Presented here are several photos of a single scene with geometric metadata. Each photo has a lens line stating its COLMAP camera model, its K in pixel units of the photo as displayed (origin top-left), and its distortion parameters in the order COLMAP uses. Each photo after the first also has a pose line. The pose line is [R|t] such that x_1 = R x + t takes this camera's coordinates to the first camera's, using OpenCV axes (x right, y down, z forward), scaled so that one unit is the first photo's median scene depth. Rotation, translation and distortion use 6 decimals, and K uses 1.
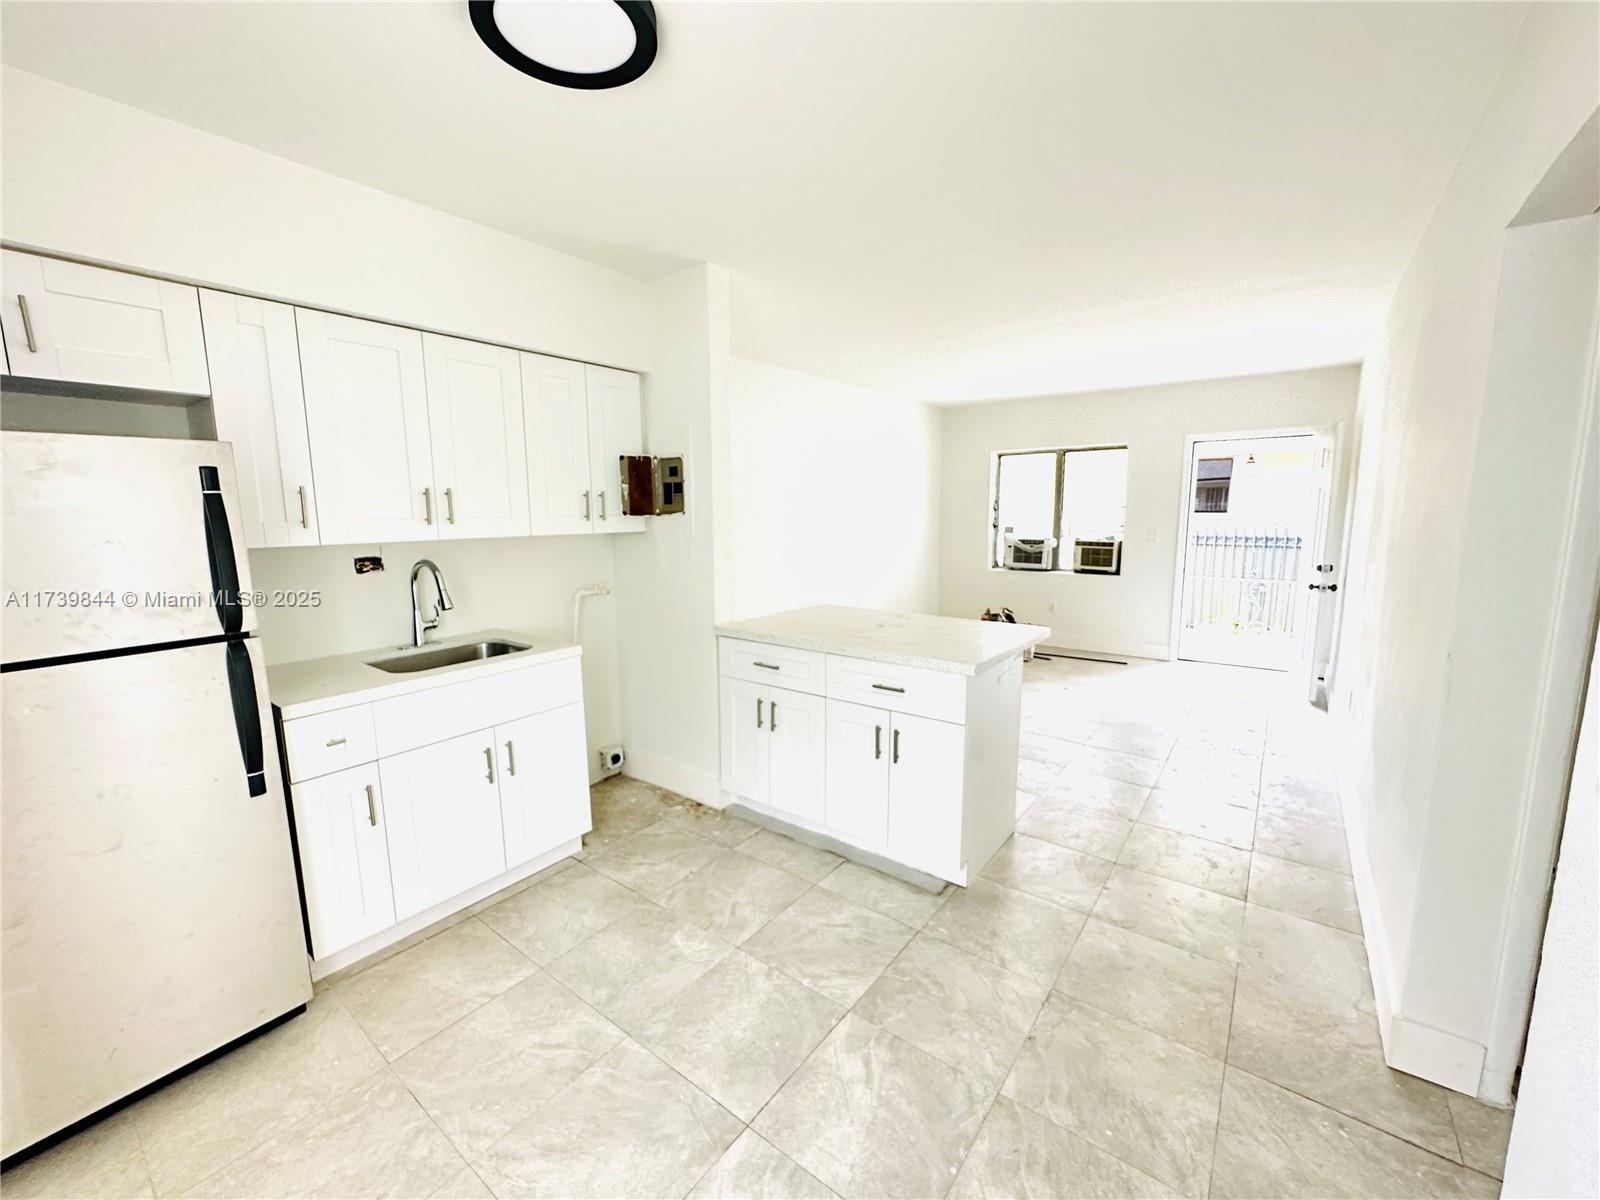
lens RADIAL K [[649.0, 0, 796.8], [0, 649.0, 597.5], [0, 0, 1]] dist [-0.000351, 0.000205]
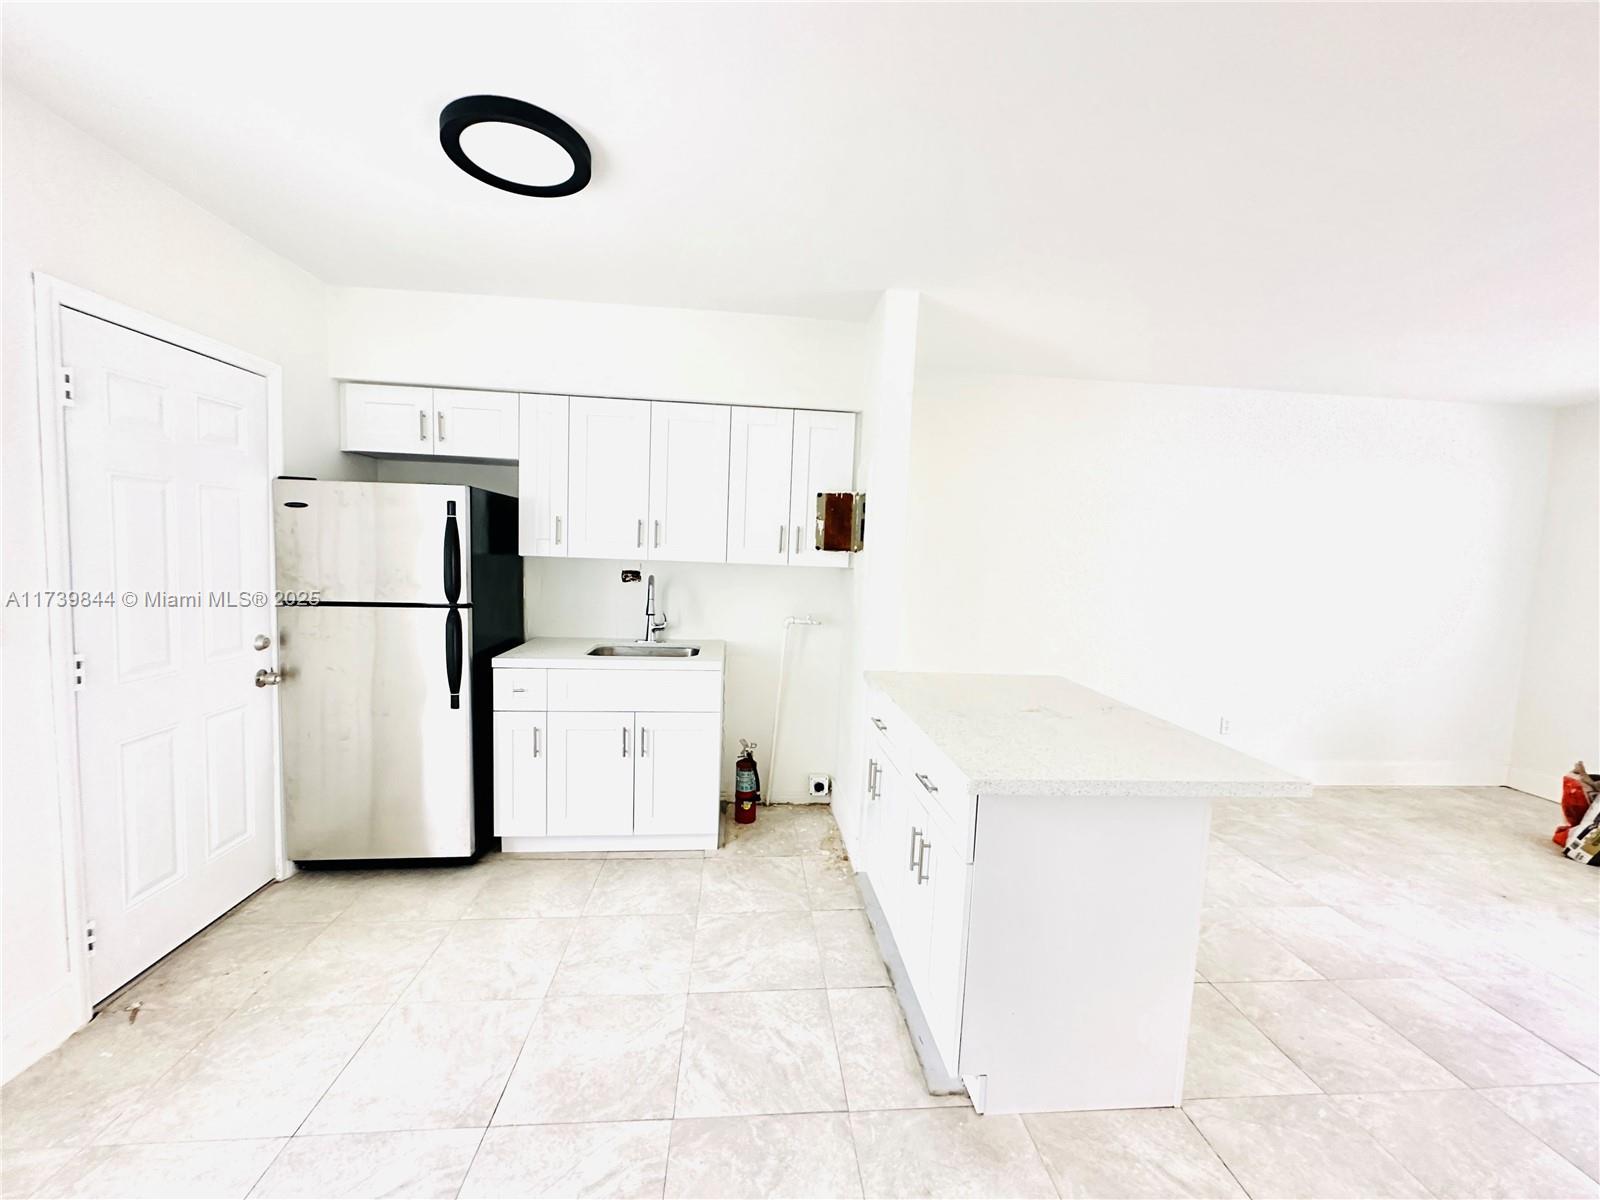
lens RADIAL K [[638.1, 0, 800.0], [0, 638.1, 600.0], [0, 0, 1]] dist [-0.000950, 0.000386]
pose [[0.673295, 0.096961, -0.732988, 0.598704], [-0.146520, 0.989201, -0.003734, -0.051210], [0.724710, 0.109912, 0.680231, 0.379805]]
